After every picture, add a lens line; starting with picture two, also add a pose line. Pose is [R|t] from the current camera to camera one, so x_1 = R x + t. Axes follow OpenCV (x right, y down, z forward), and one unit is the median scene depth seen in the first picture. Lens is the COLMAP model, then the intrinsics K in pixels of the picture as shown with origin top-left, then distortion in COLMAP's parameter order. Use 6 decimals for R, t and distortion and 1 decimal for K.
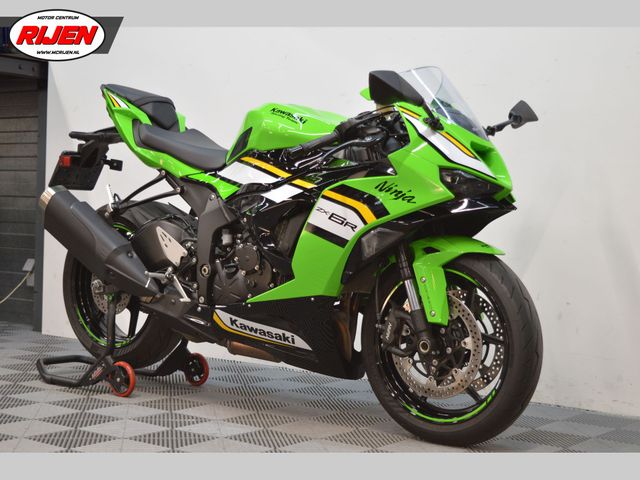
lens RADIAL K [[1112.3, 0, 320.0], [0, 1112.3, 240.0], [0, 0, 1]] dist [-0.000423, -0.037964]
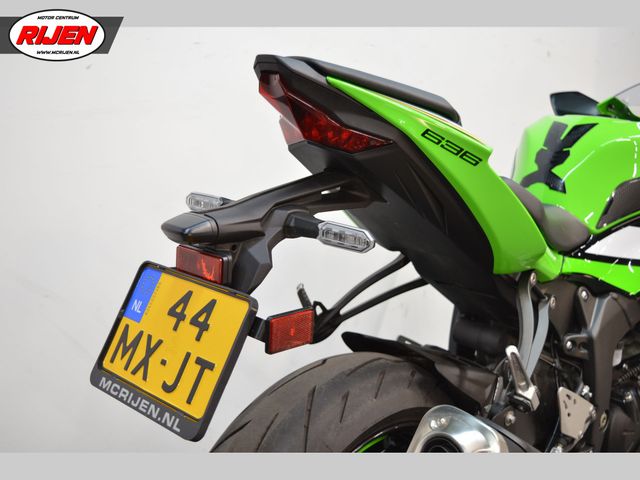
lens RADIAL K [[781.9, 0, 320.0], [0, 781.9, 240.0], [0, 0, 1]] dist [-0.014115, -0.017797]
pose [[0.091782, -0.258804, 0.961560, -0.542801], [0.008088, 0.965797, 0.259172, -0.190574], [-0.995746, -0.016011, 0.090736, 1.249018]]
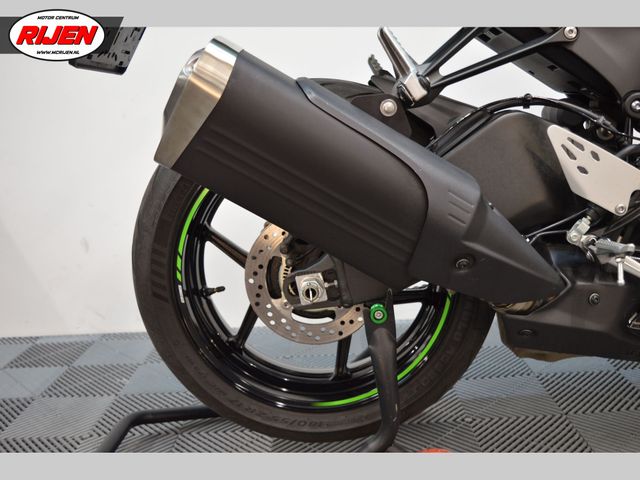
lens RADIAL K [[638.6, 0, 320.0], [0, 638.6, 240.0], [0, 0, 1]] dist [-0.092583, 0.015850]
pose [[0.808749, -0.188543, 0.557115, -0.402541], [0.096379, 0.976905, 0.190702, -0.026593], [-0.580204, -0.100536, 0.808242, 1.001344]]
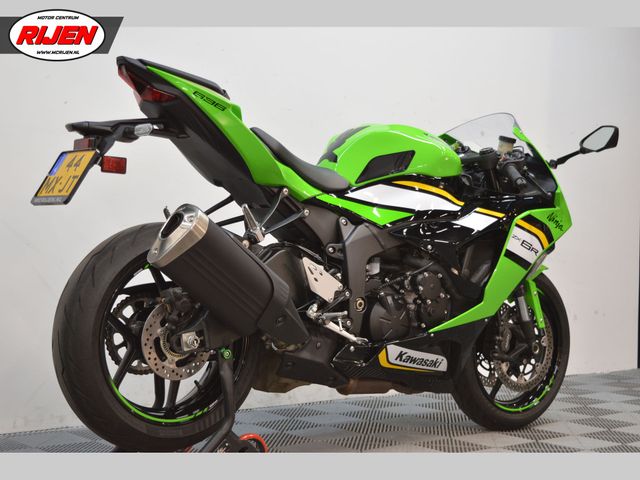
lens RADIAL K [[1112.3, 0, 320.0], [0, 1112.3, 240.0], [0, 0, 1]] dist [-0.000423, -0.037964]
pose [[0.229420, -0.025673, 0.972989, -1.101804], [0.009603, 0.999663, 0.024113, -0.052175], [-0.973280, 0.003812, 0.229589, 0.927987]]
